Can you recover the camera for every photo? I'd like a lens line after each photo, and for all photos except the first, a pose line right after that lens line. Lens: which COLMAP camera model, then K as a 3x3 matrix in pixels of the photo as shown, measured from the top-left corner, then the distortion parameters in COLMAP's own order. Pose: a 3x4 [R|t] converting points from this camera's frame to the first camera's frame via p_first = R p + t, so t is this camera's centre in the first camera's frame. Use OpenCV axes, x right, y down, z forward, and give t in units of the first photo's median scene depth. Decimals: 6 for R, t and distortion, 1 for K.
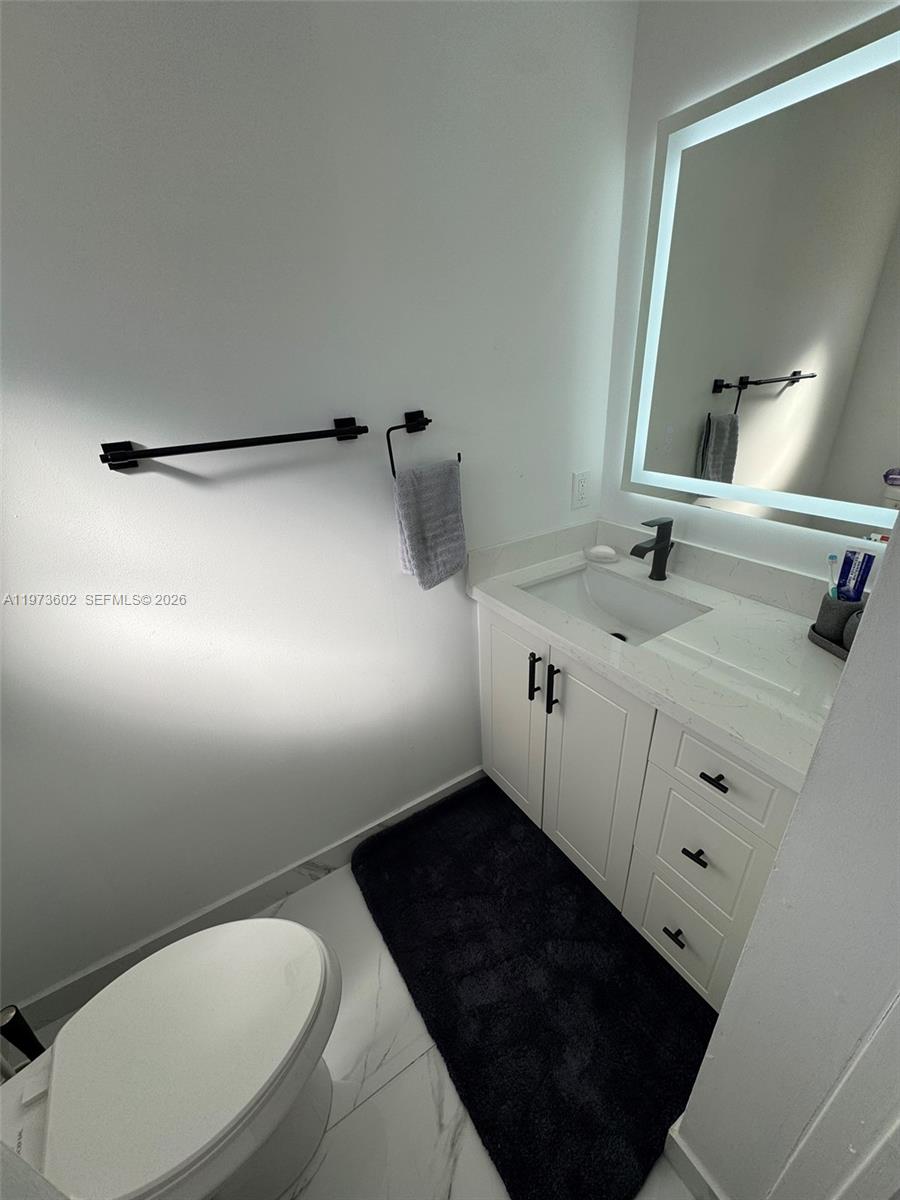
lens RADIAL K [[482.3, 0, 448.8], [0, 482.3, 598.9], [0, 0, 1]] dist [-0.001839, -0.000685]
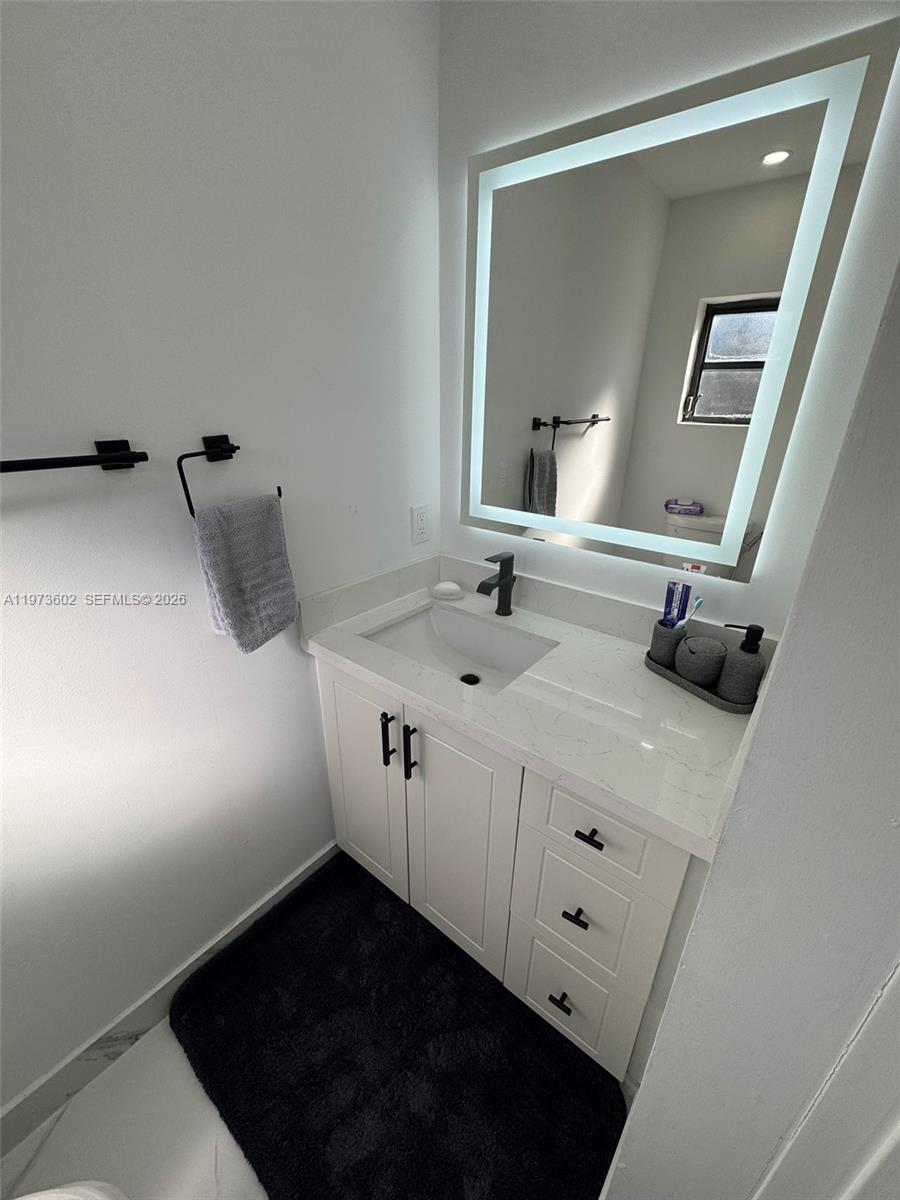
lens RADIAL K [[477.8, 0, 451.4], [0, 477.8, 597.3], [0, 0, 1]] dist [-0.003499, 0.000469]
pose [[0.943284, -0.067804, 0.324988, 0.021023], [0.084786, 0.995660, -0.038363, -0.051822], [-0.320977, 0.063741, 0.944940, 0.127232]]
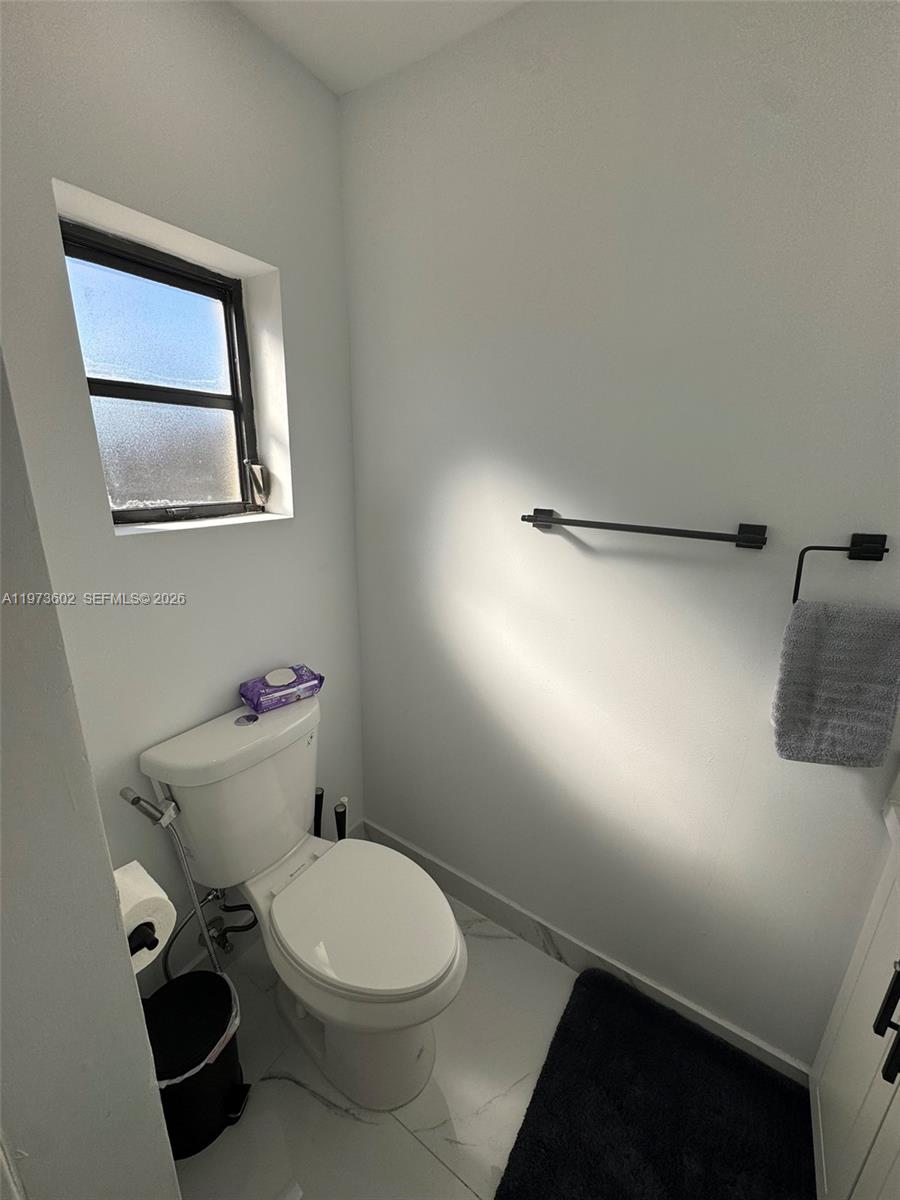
lens RADIAL K [[477.8, 0, 444.3], [0, 477.8, 594.8], [0, 0, 1]] dist [-0.003499, 0.000469]
pose [[0.410080, 0.304911, -0.859572, 0.295137], [-0.430754, 0.895474, 0.112145, -0.101400], [0.803919, 0.324276, 0.498558, 0.136911]]
